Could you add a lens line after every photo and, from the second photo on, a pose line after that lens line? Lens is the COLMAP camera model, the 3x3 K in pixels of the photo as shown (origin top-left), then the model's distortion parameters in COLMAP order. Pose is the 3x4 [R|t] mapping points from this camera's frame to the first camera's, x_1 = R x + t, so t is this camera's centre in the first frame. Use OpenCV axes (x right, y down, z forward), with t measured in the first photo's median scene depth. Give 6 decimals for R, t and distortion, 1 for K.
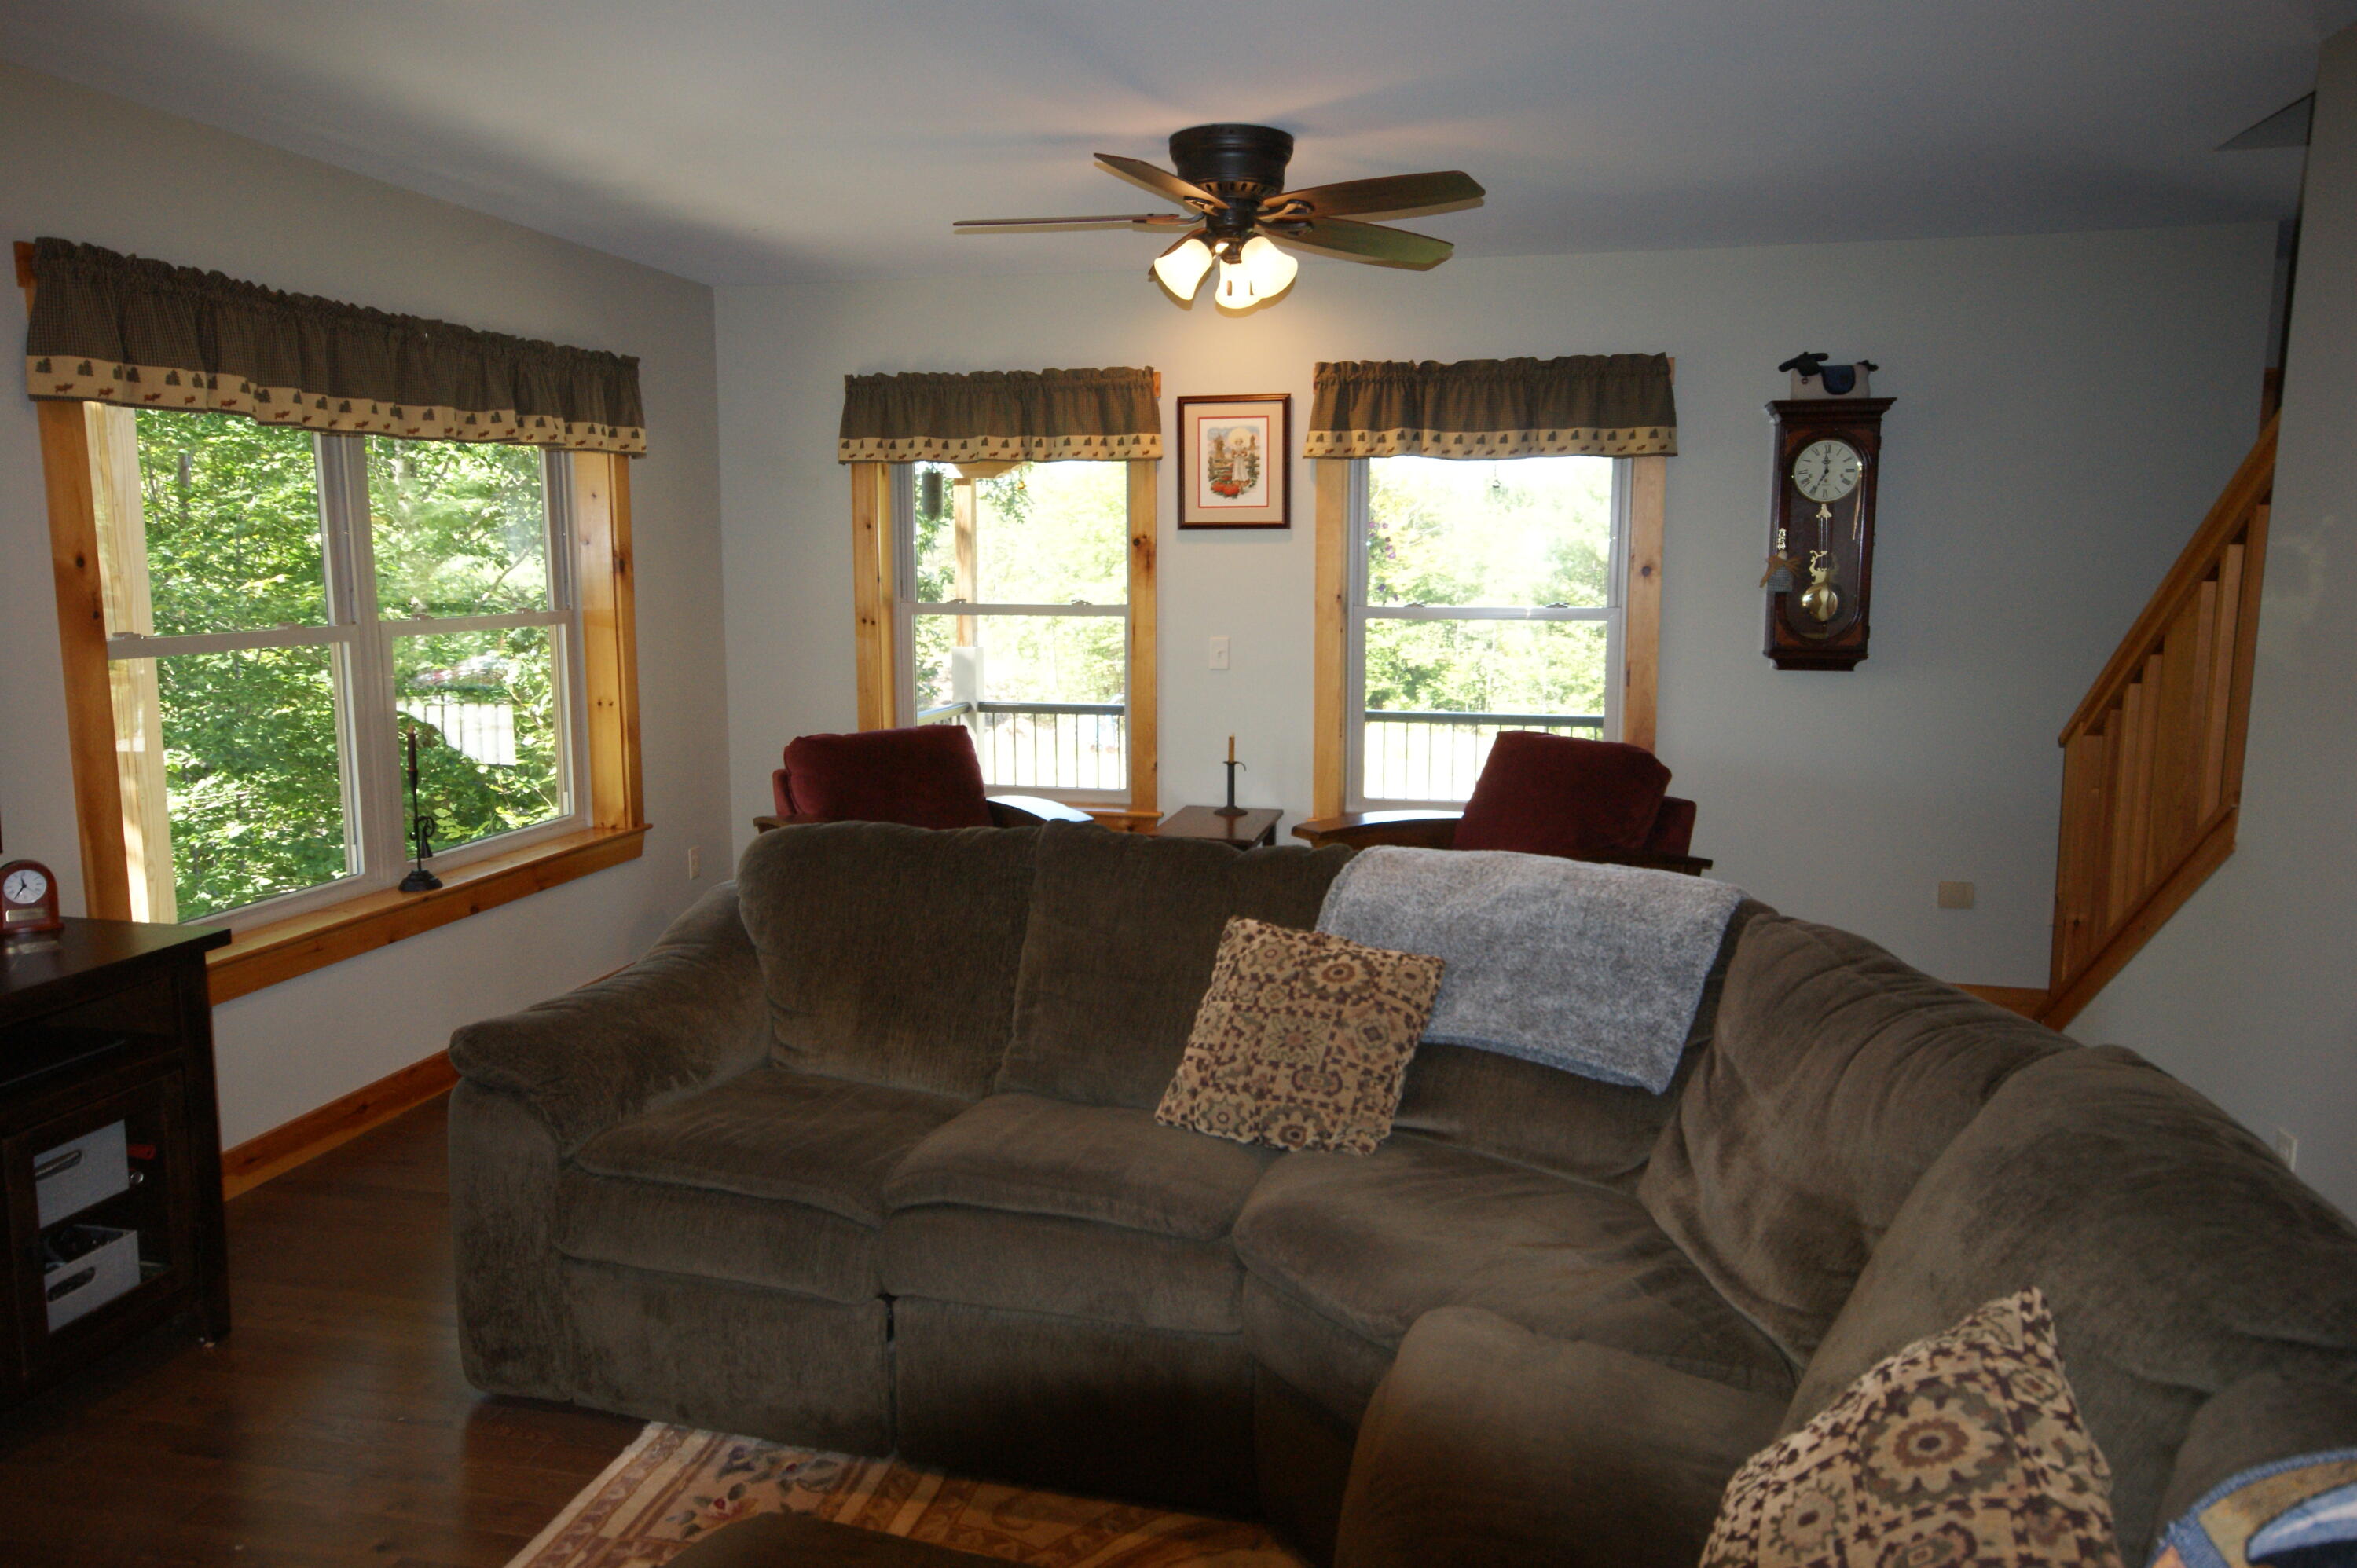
lens RADIAL K [[1595.2, 0, 1167.3], [0, 1595.2, 753.8], [0, 0, 1]] dist [0.004034, 0.028850]
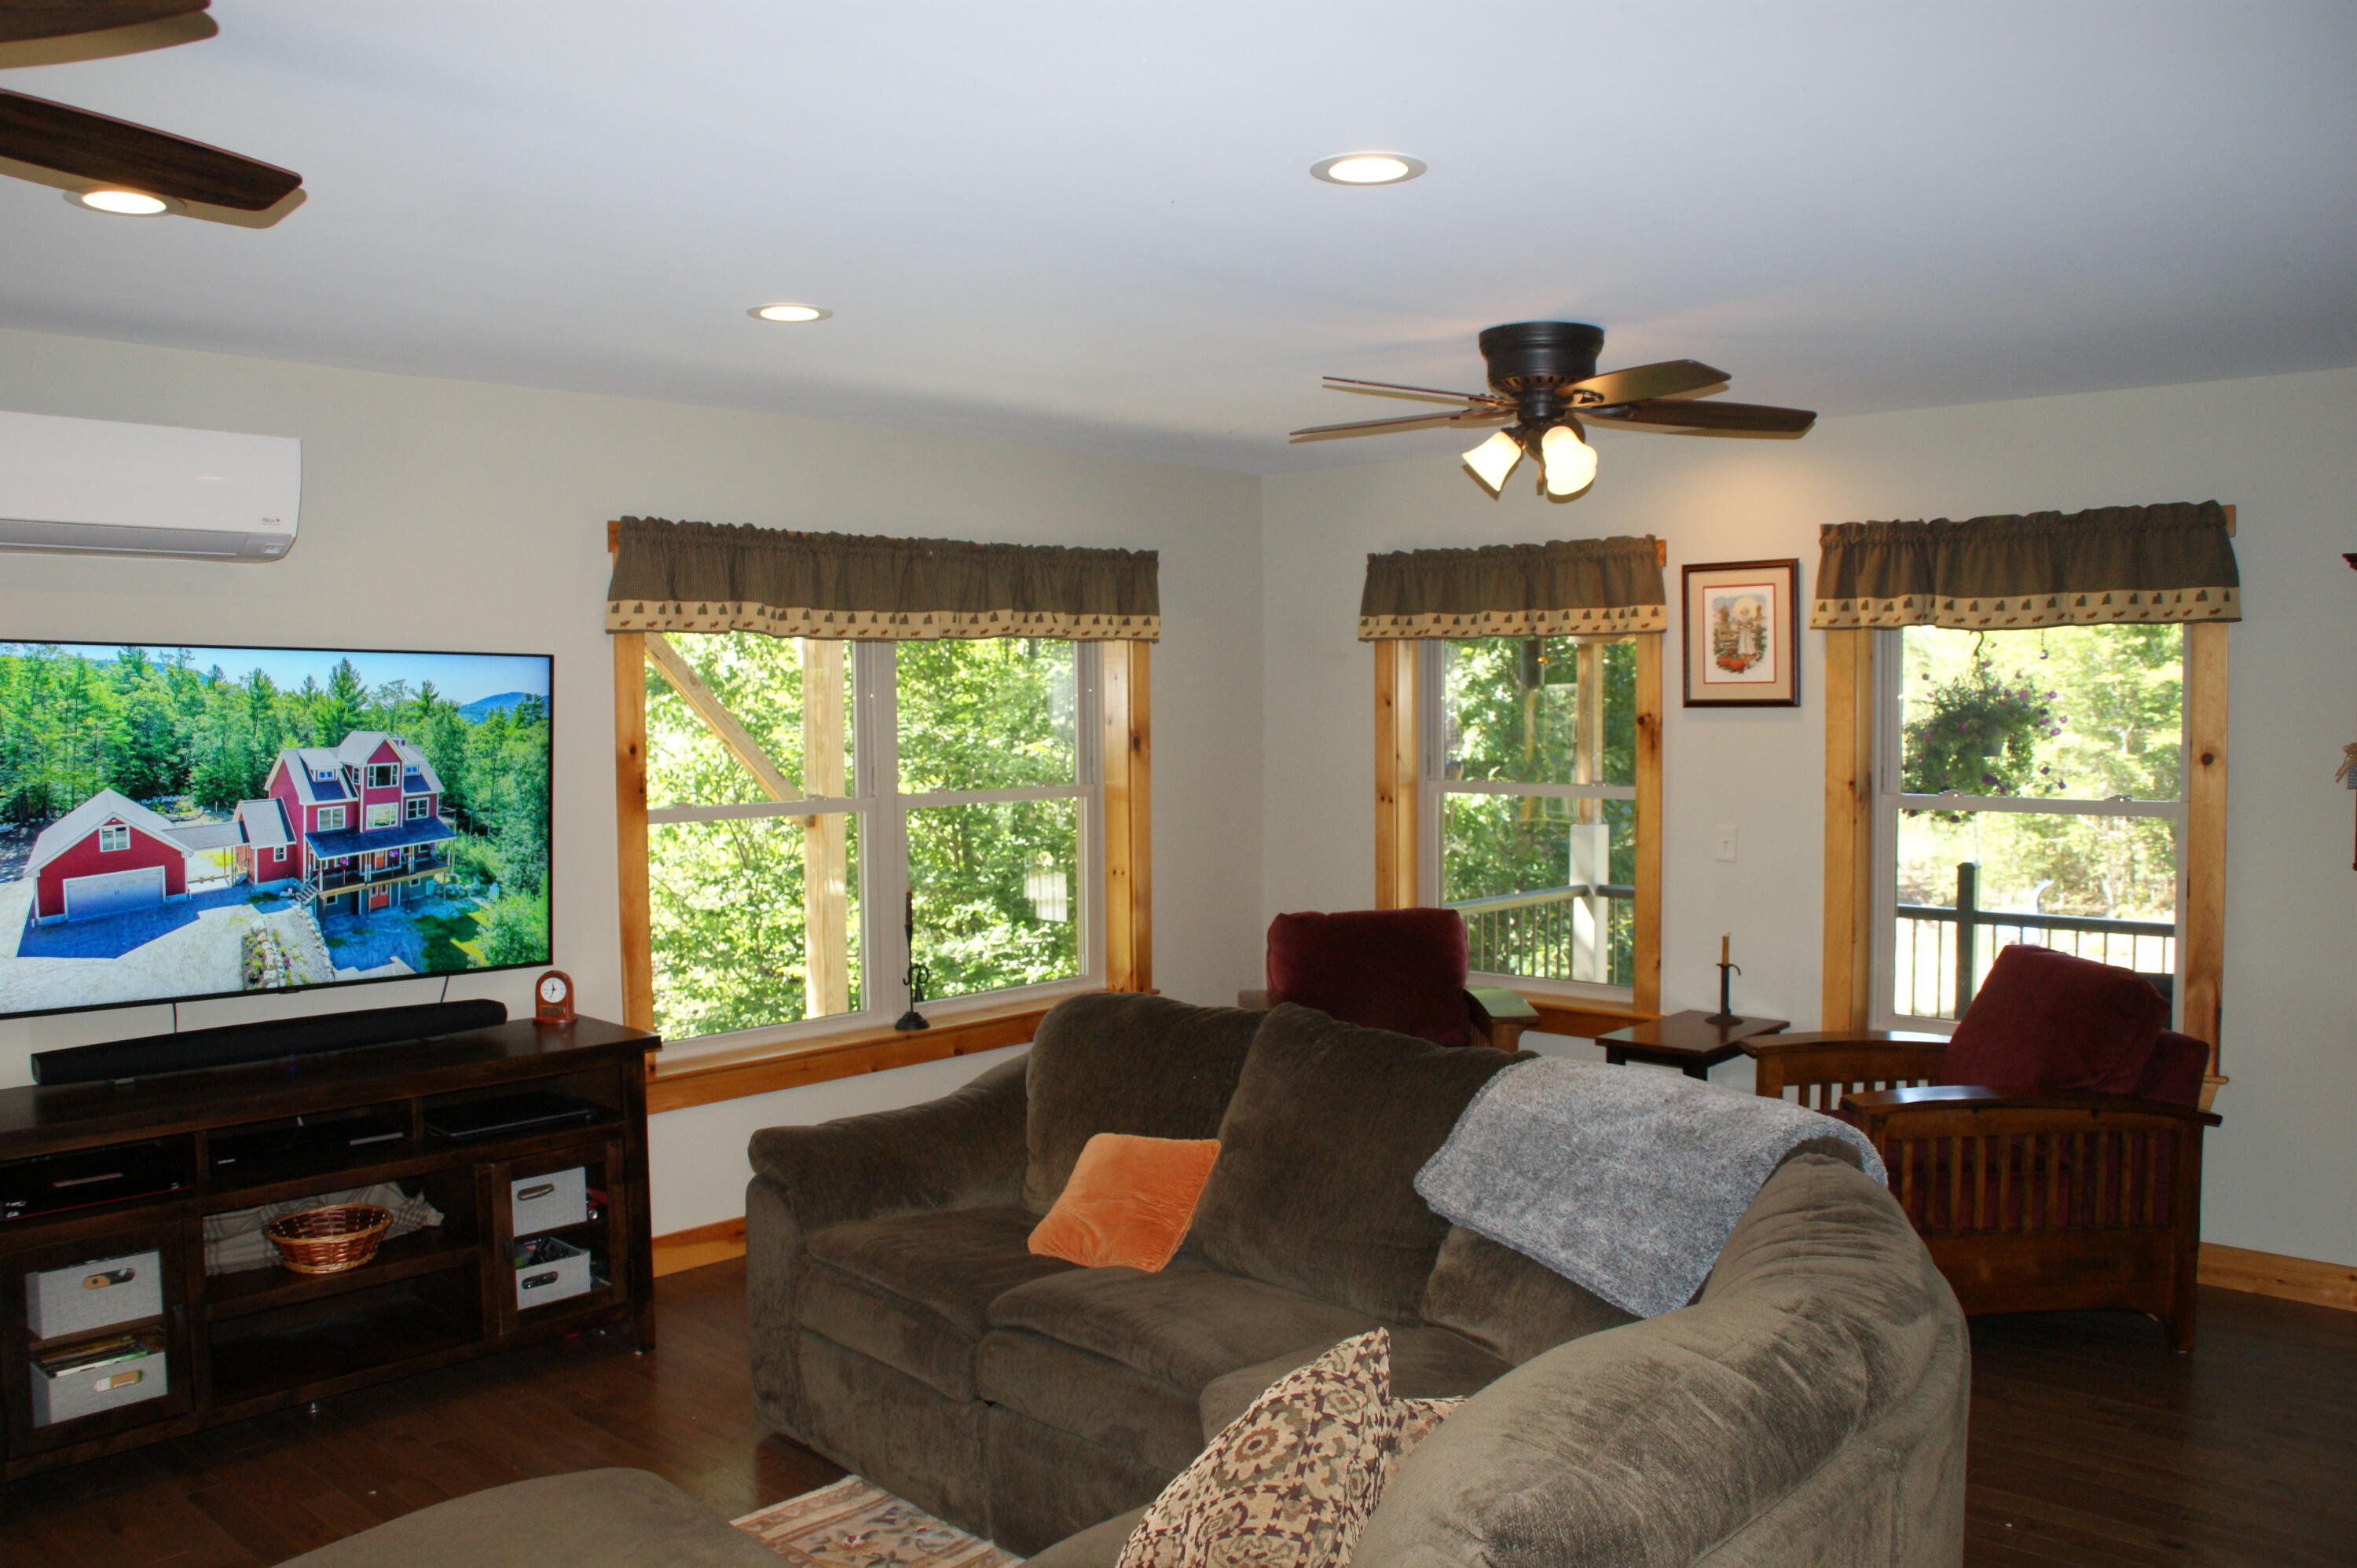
lens RADIAL K [[1840.3, 0, 1162.8], [0, 1840.3, 769.2], [0, 0, 1]] dist [-0.152800, 0.064203]
pose [[0.868813, 0.013626, -0.494953, 0.279996], [-0.057125, 0.995705, -0.072861, -0.012472], [0.491834, 0.091576, 0.865860, -0.050847]]
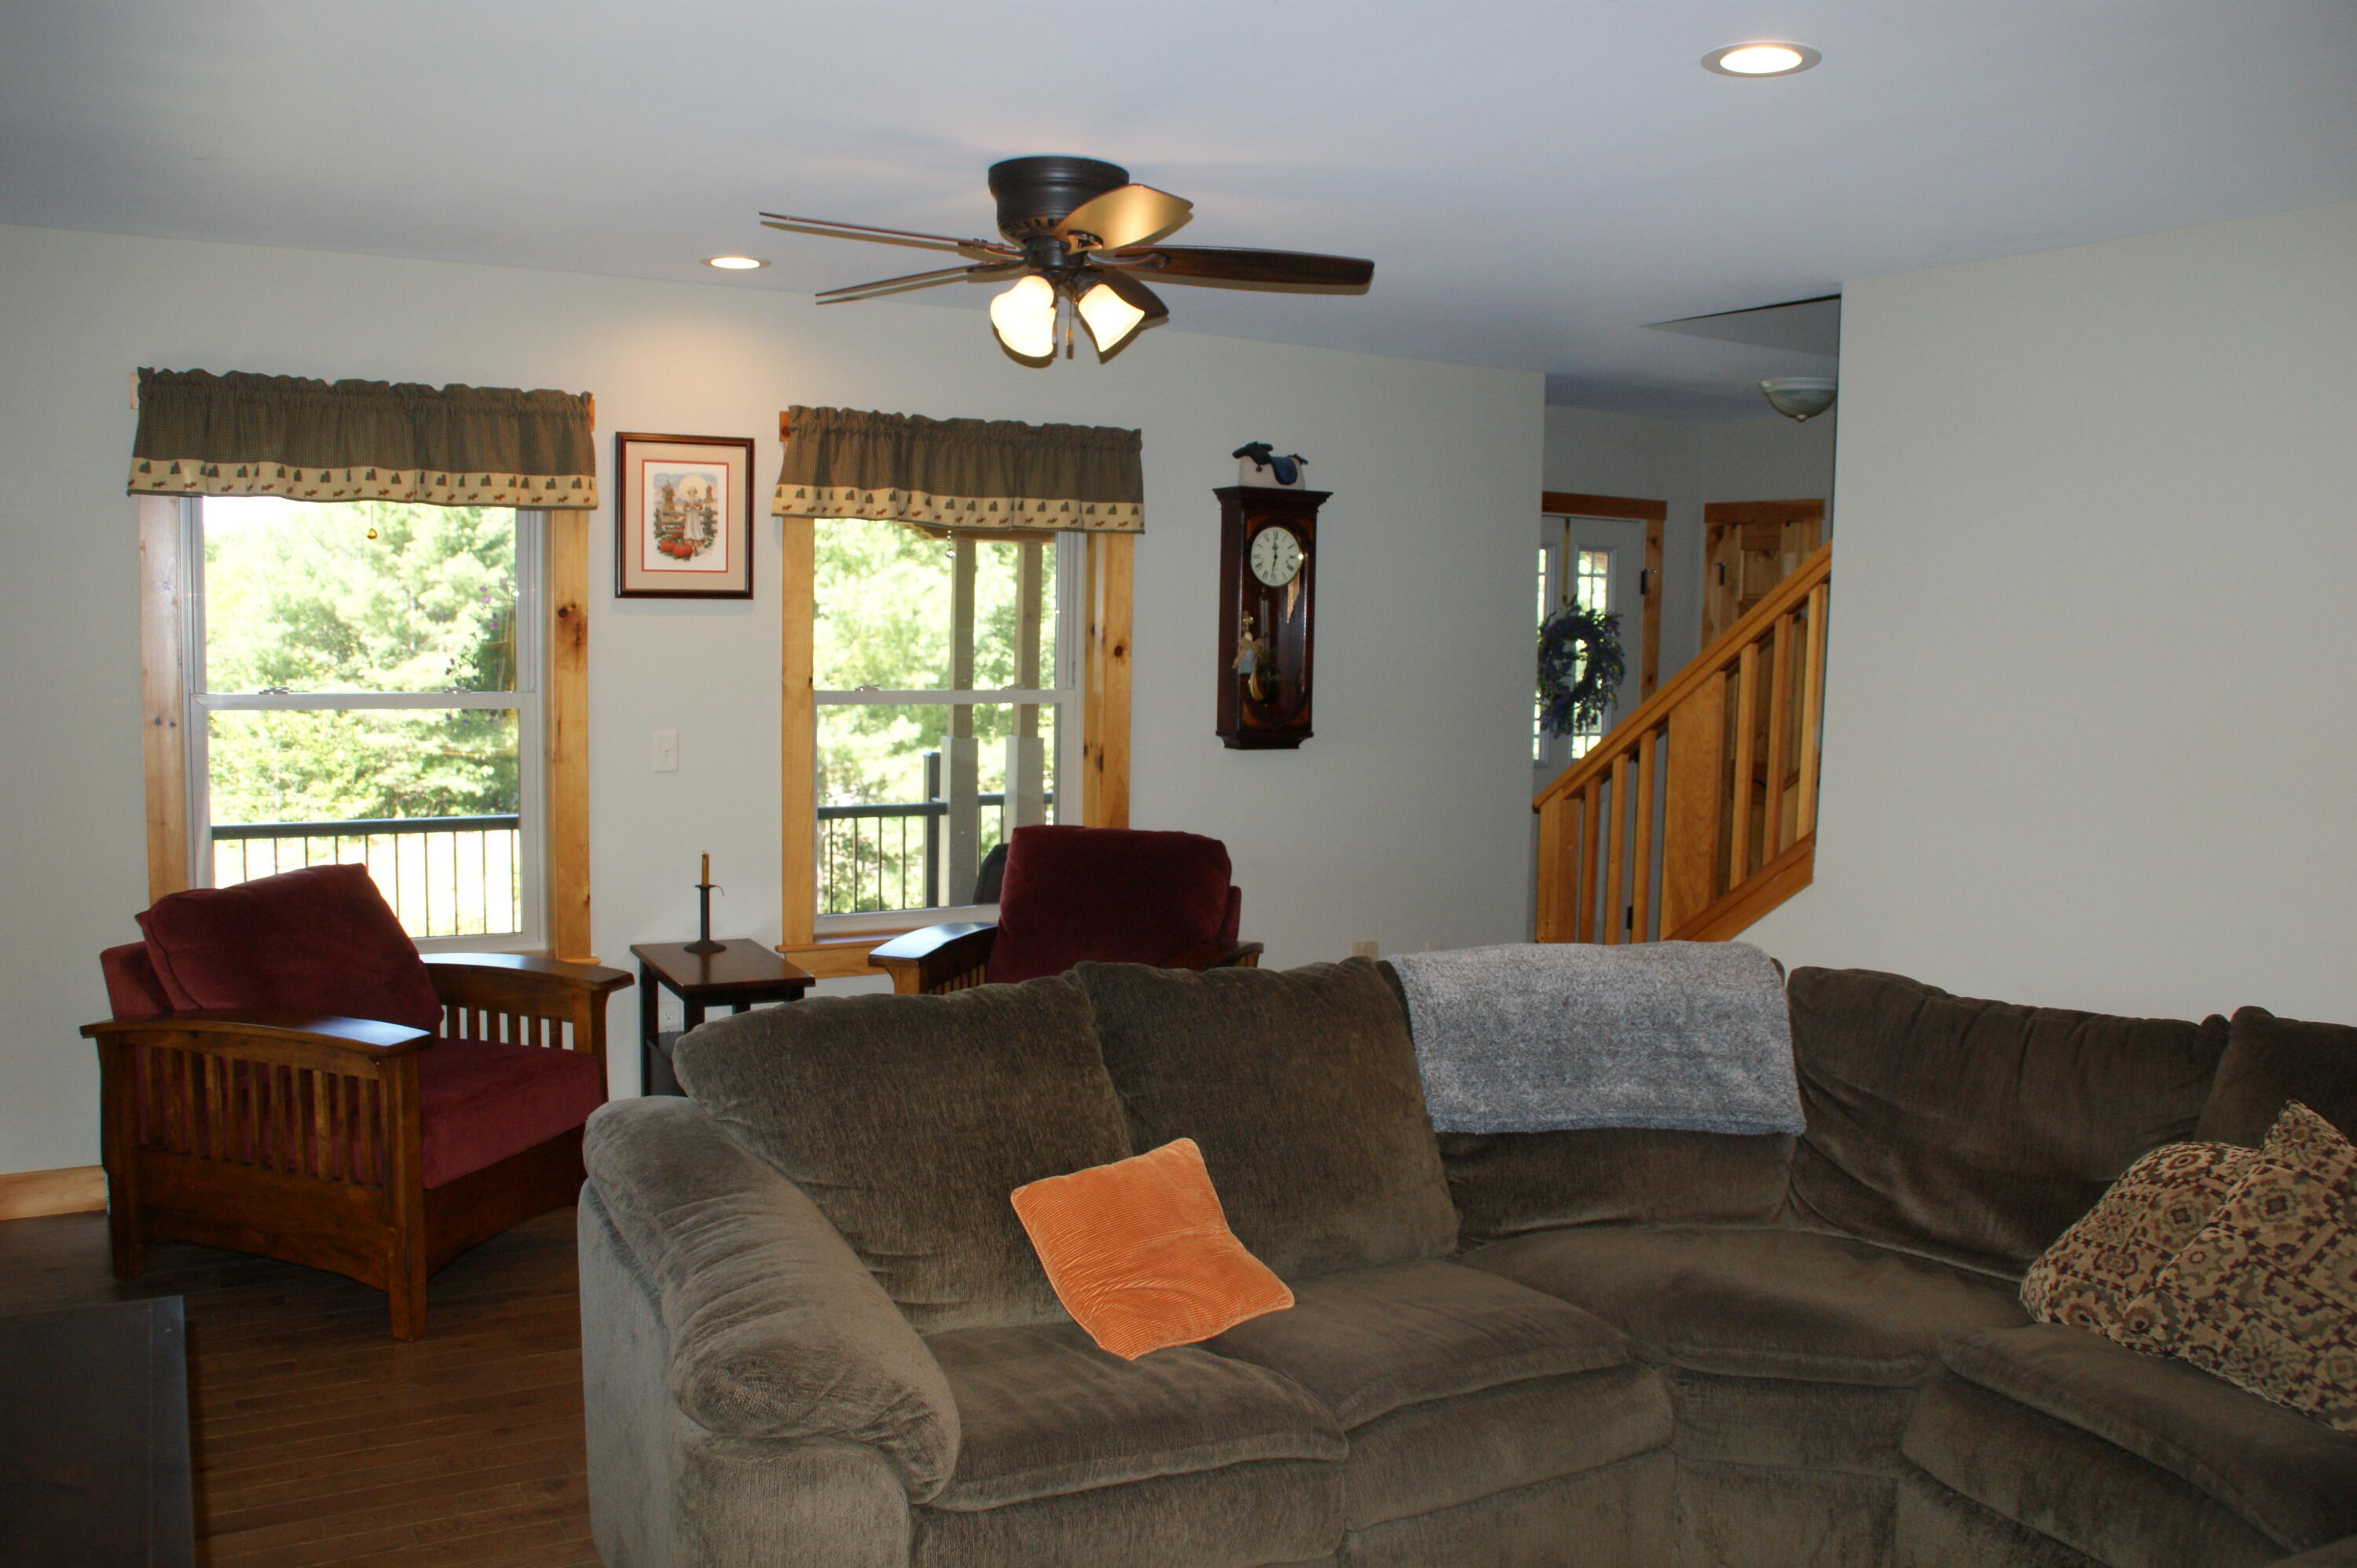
lens RADIAL K [[1840.3, 0, 1159.8], [0, 1840.3, 777.3], [0, 0, 1]] dist [-0.152800, 0.064203]
pose [[0.745033, -0.042265, 0.665688, -0.417256], [0.065010, 0.997840, -0.009405, -0.027040], [-0.663852, 0.050283, 0.746171, 0.163872]]
